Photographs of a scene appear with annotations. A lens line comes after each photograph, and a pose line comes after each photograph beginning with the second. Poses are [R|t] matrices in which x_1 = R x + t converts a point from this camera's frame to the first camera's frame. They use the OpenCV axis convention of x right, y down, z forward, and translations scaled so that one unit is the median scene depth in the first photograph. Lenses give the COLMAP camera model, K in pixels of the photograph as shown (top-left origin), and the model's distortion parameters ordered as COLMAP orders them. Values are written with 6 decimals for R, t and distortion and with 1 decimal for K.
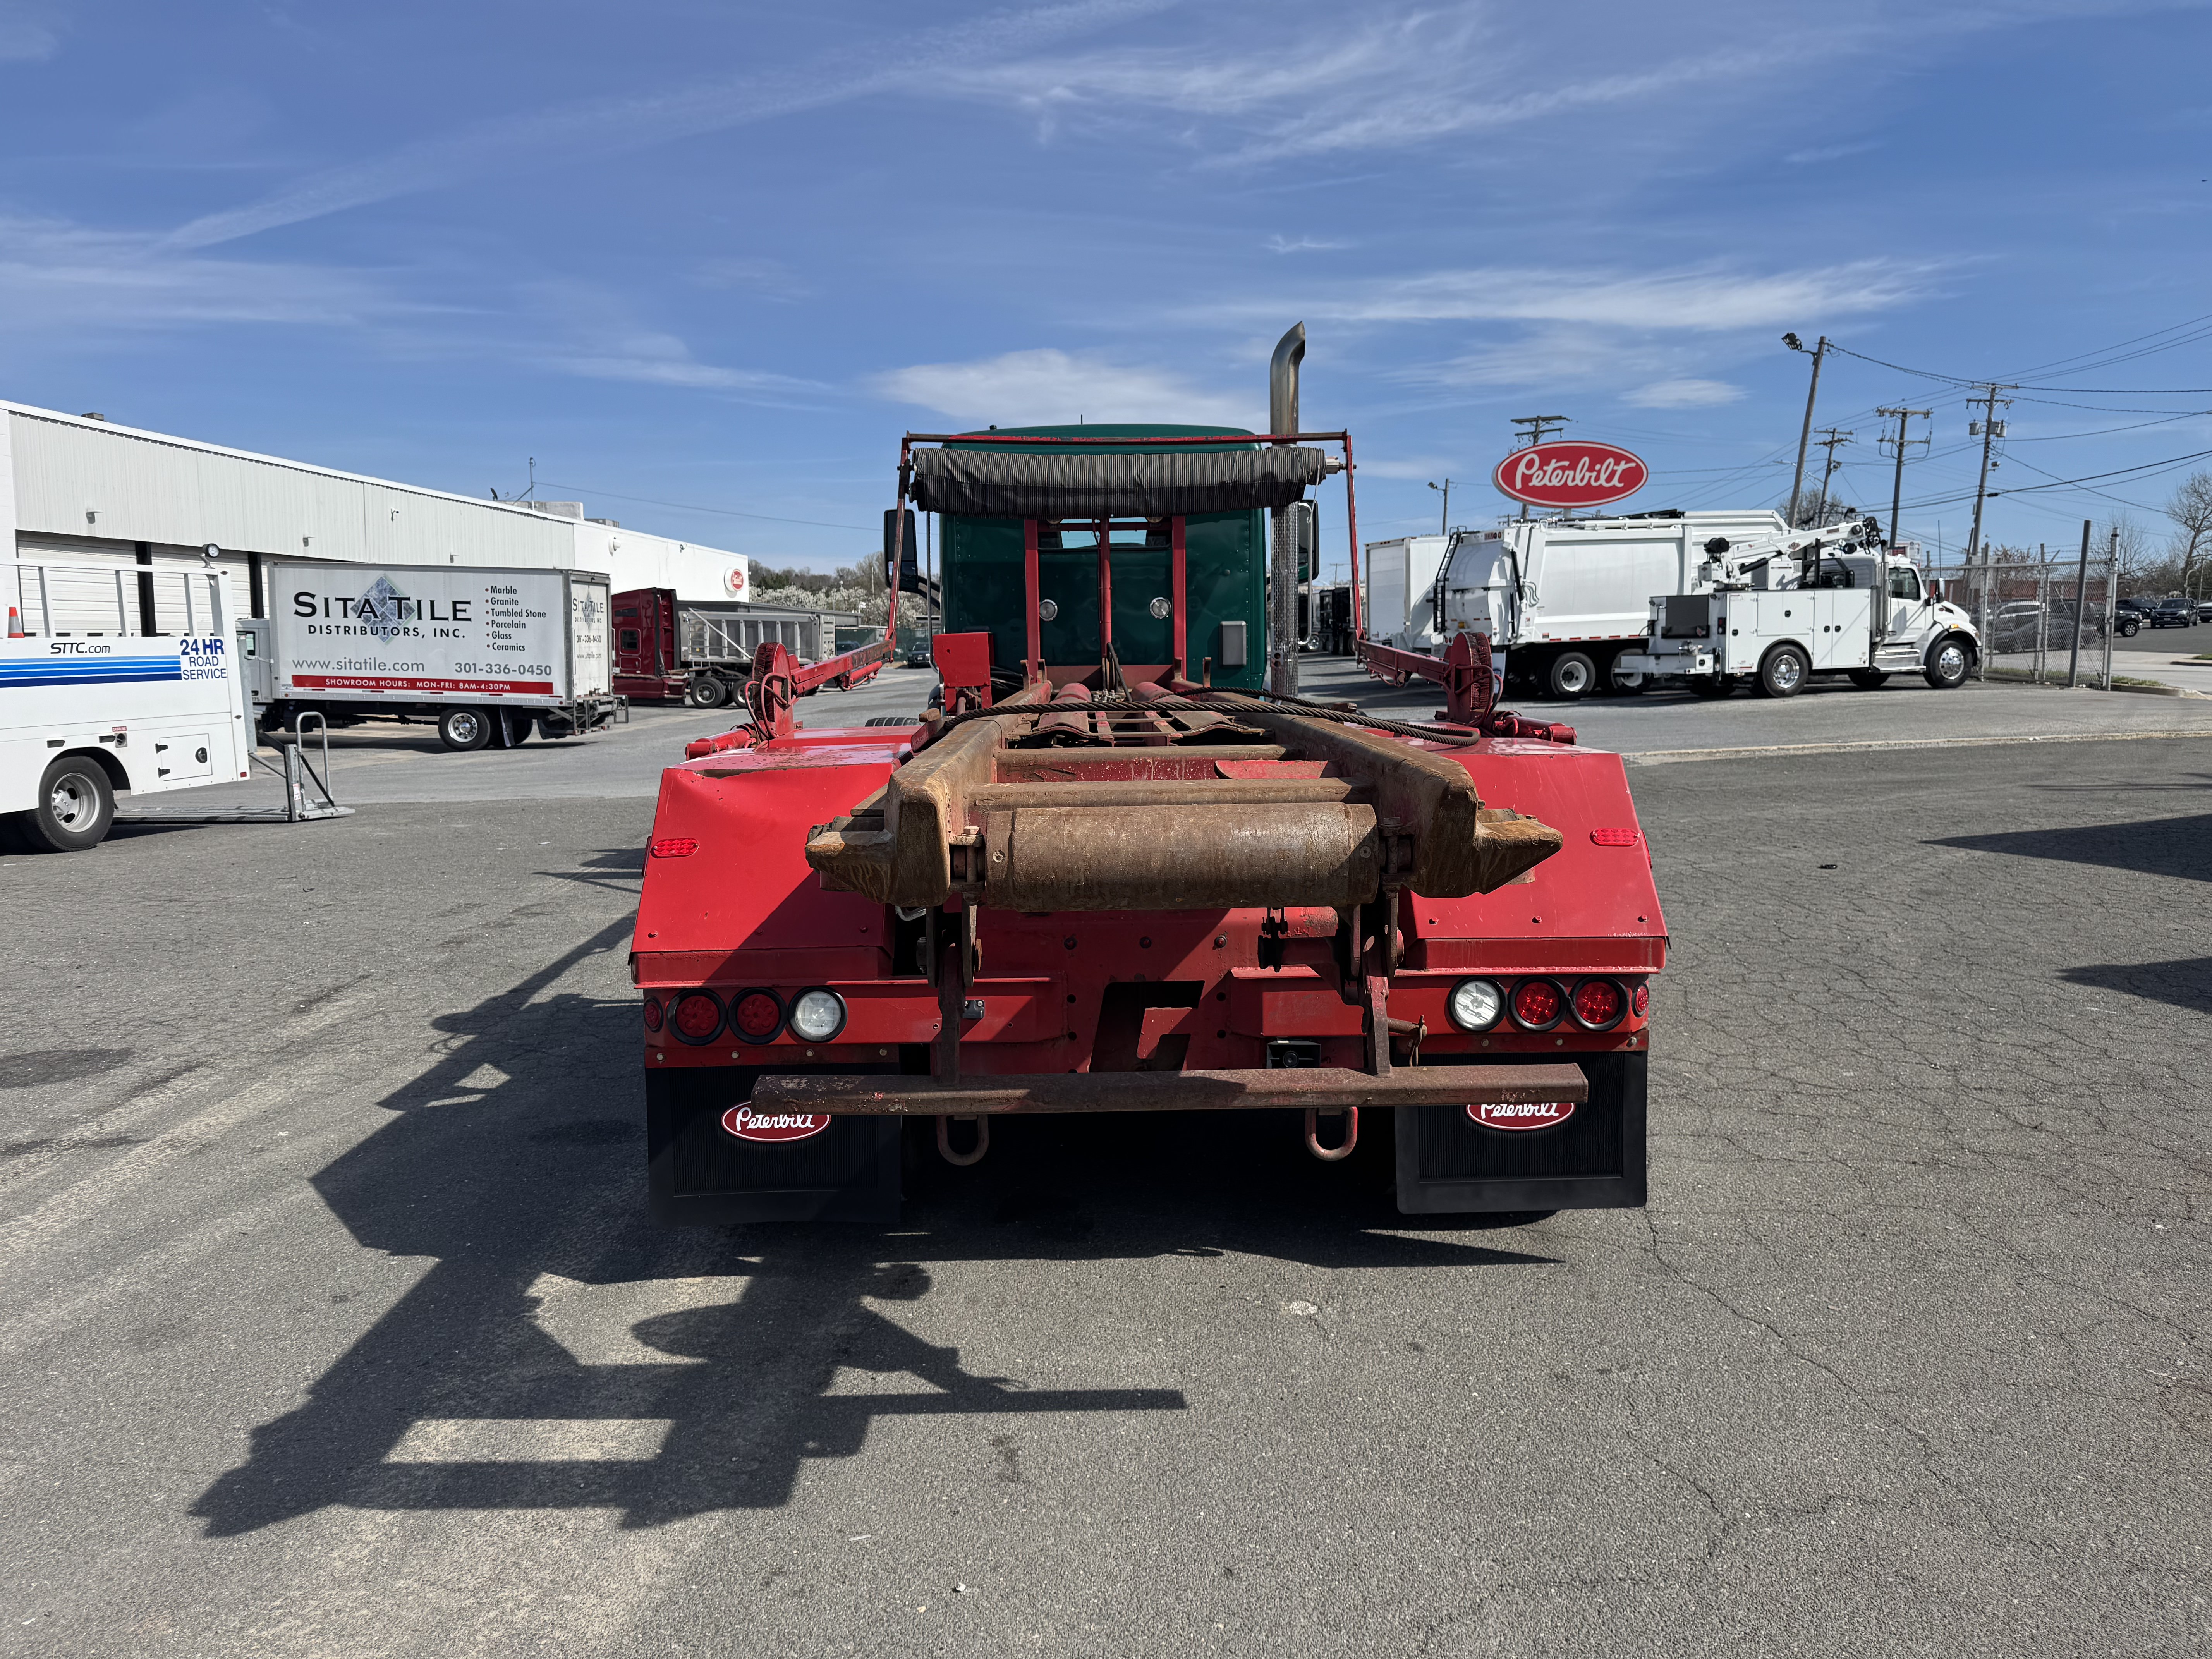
lens RADIAL K [[1554.6, 0, 1100.8], [0, 1554.6, 853.7], [0, 0, 1]] dist [0.035142, -0.044479]
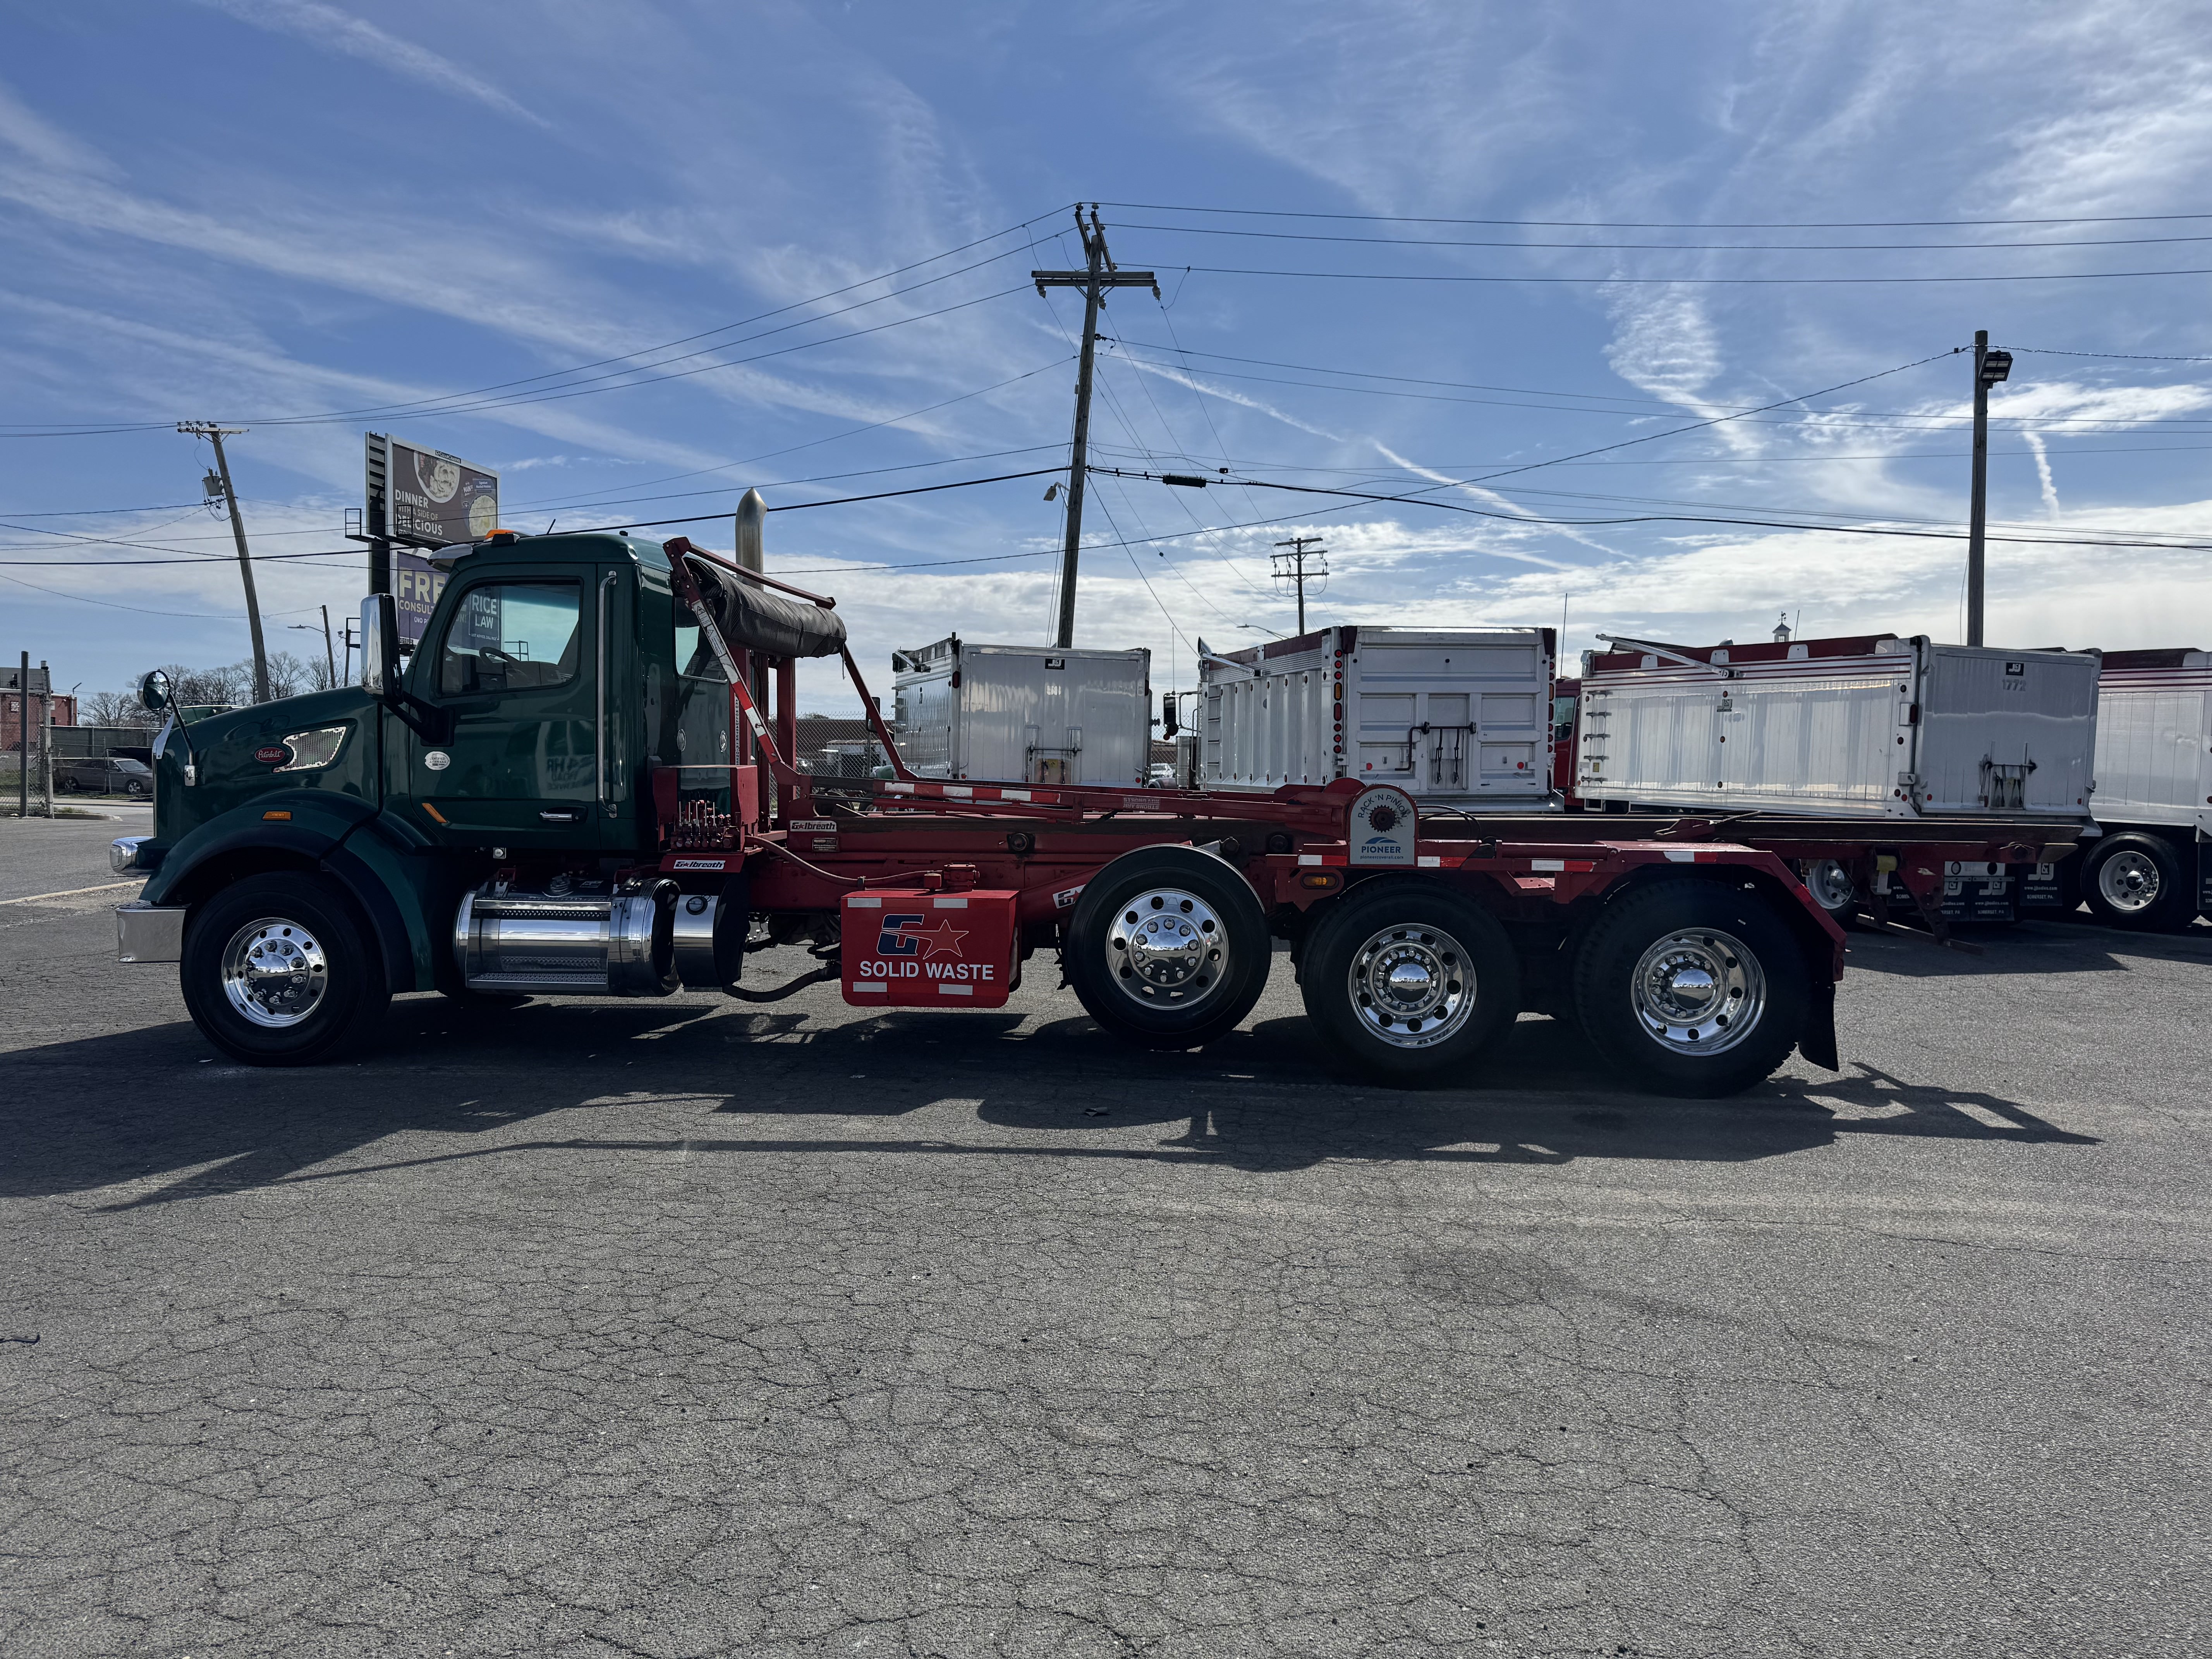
lens RADIAL K [[1554.6, 0, 1071.1], [0, 1554.6, 821.1], [0, 0, 1]] dist [0.035142, -0.044479]
pose [[0.111666, -0.025451, 0.993420, -1.623276], [0.124465, 0.992158, 0.011428, -0.157049], [-0.985920, 0.122370, 0.113958, 1.146920]]
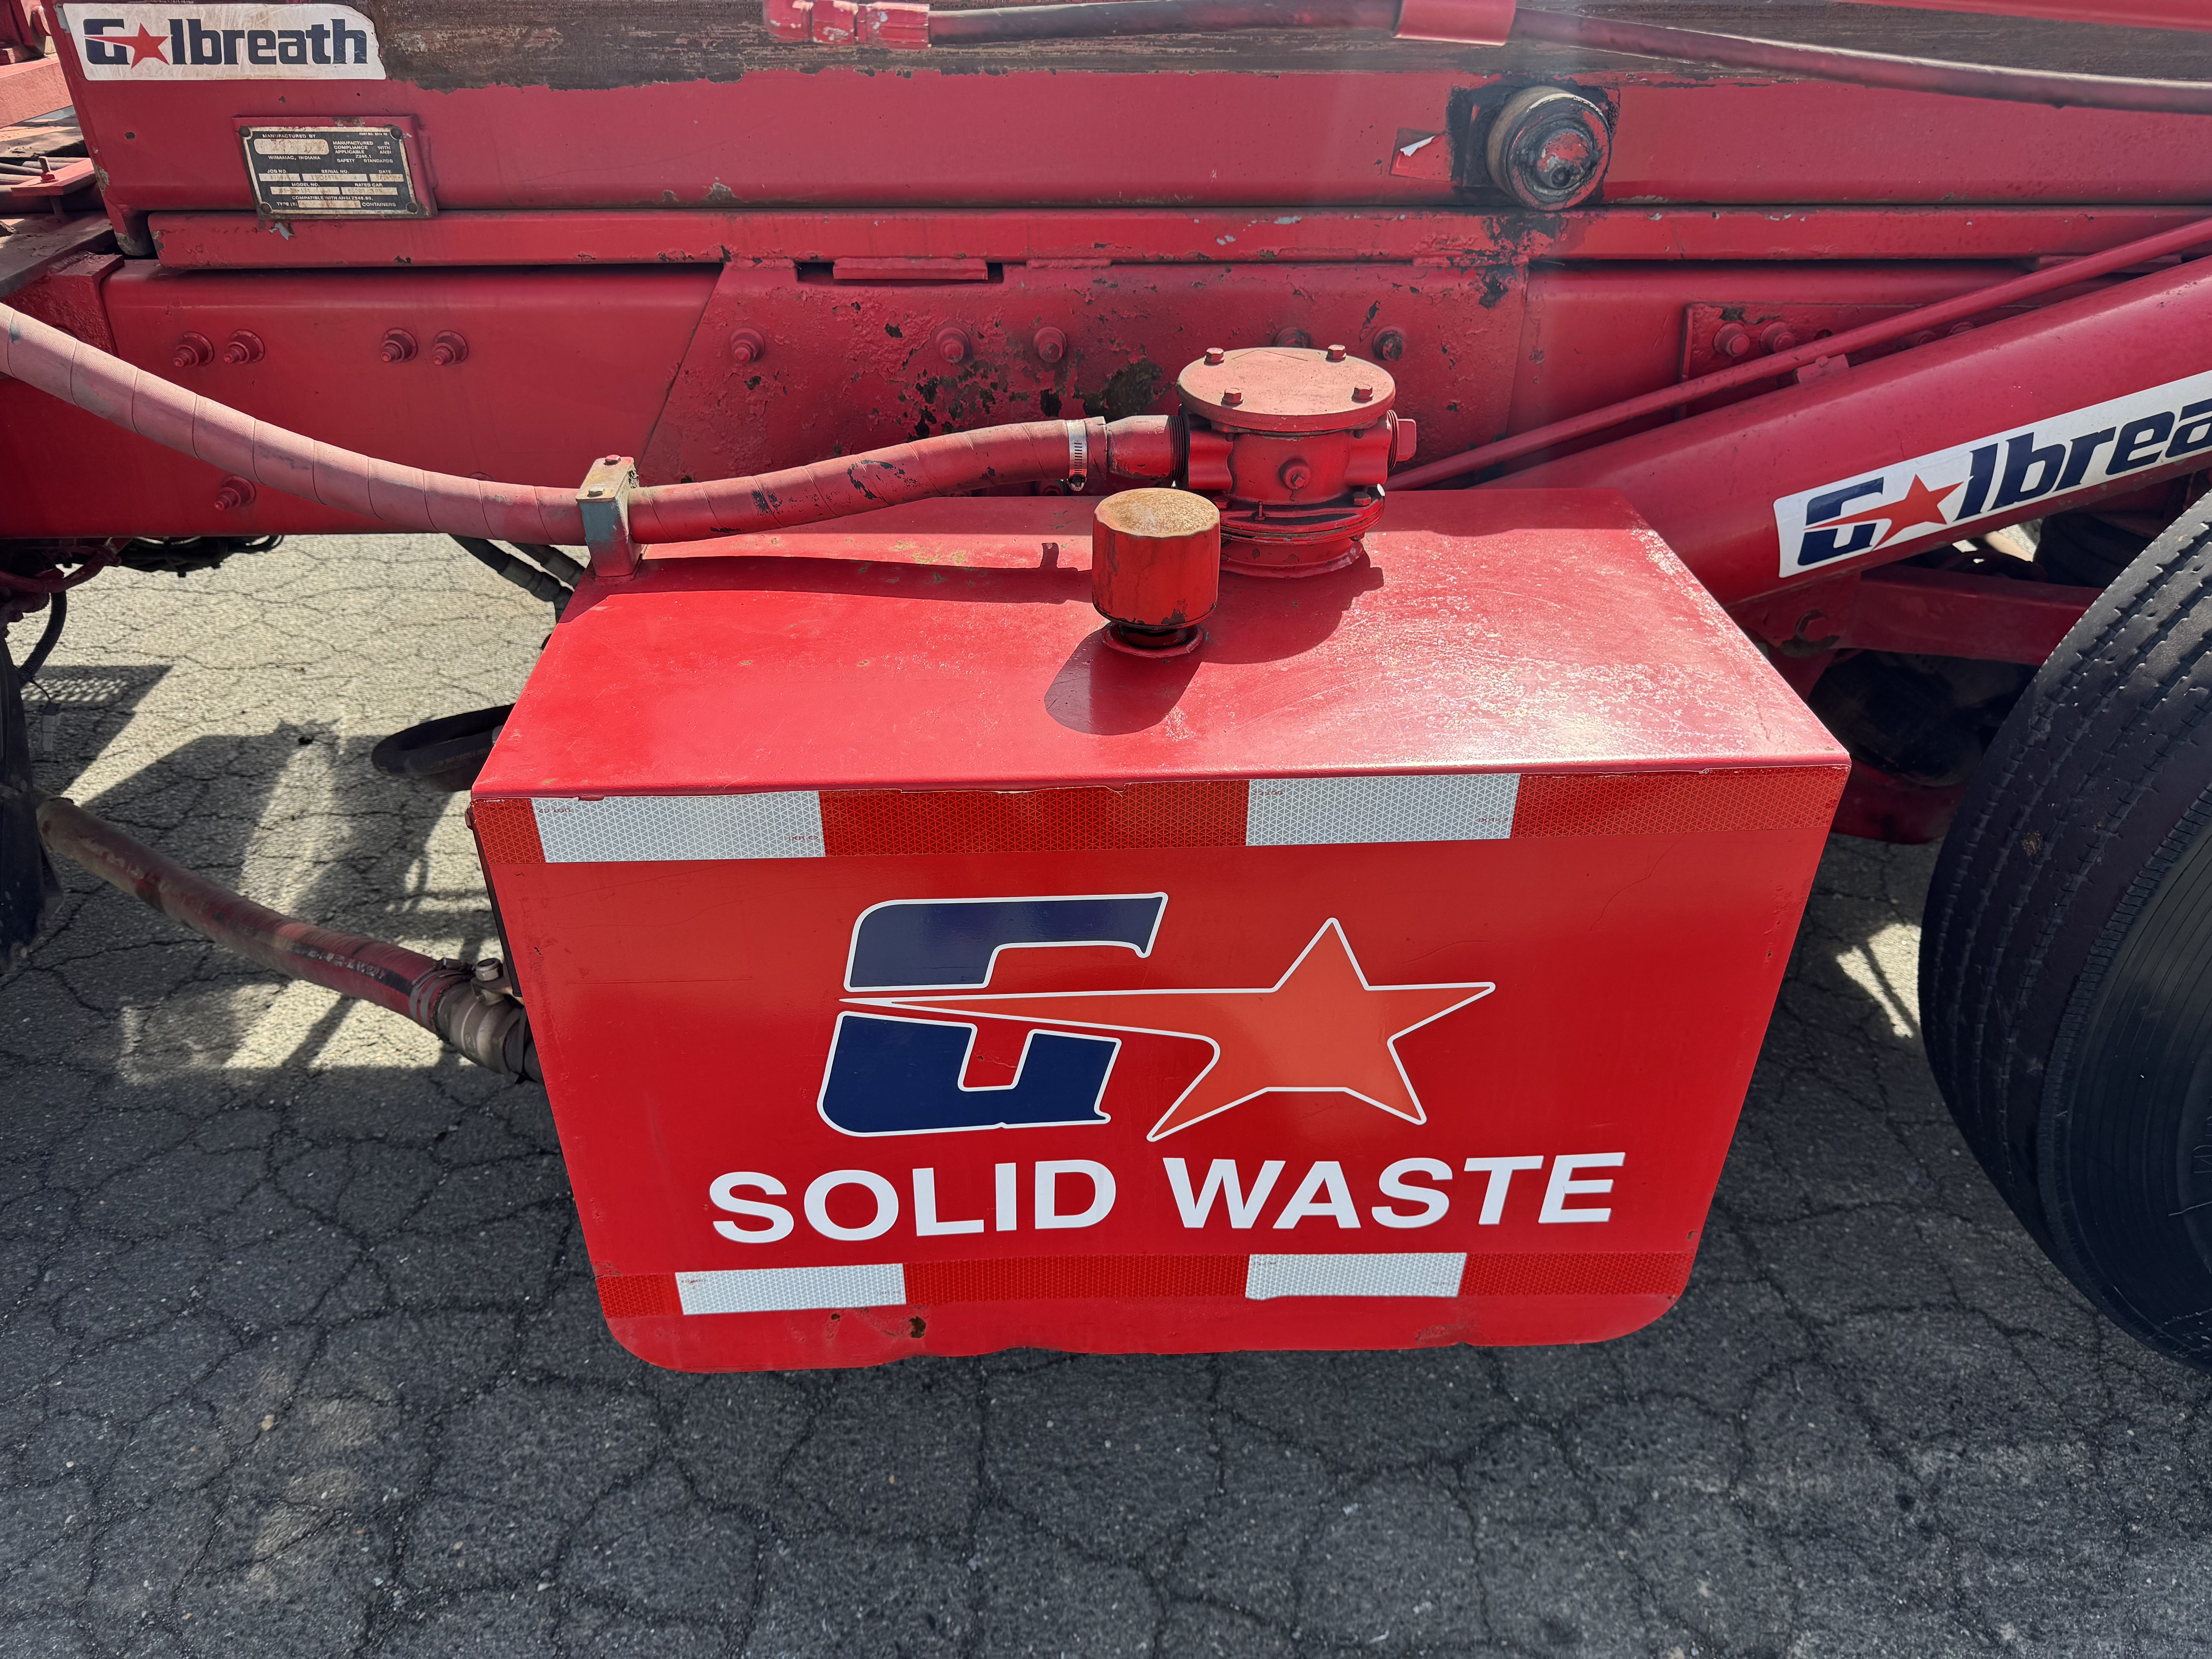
lens RADIAL K [[1554.6, 0, 1098.1], [0, 1554.6, 823.7], [0, 0, 1]] dist [0.035142, -0.044479]
pose [[-0.046435, -0.541421, 0.839468, -0.339542], [0.124887, 0.830635, 0.542632, -0.181993], [-0.991084, 0.130036, 0.029046, 1.462917]]
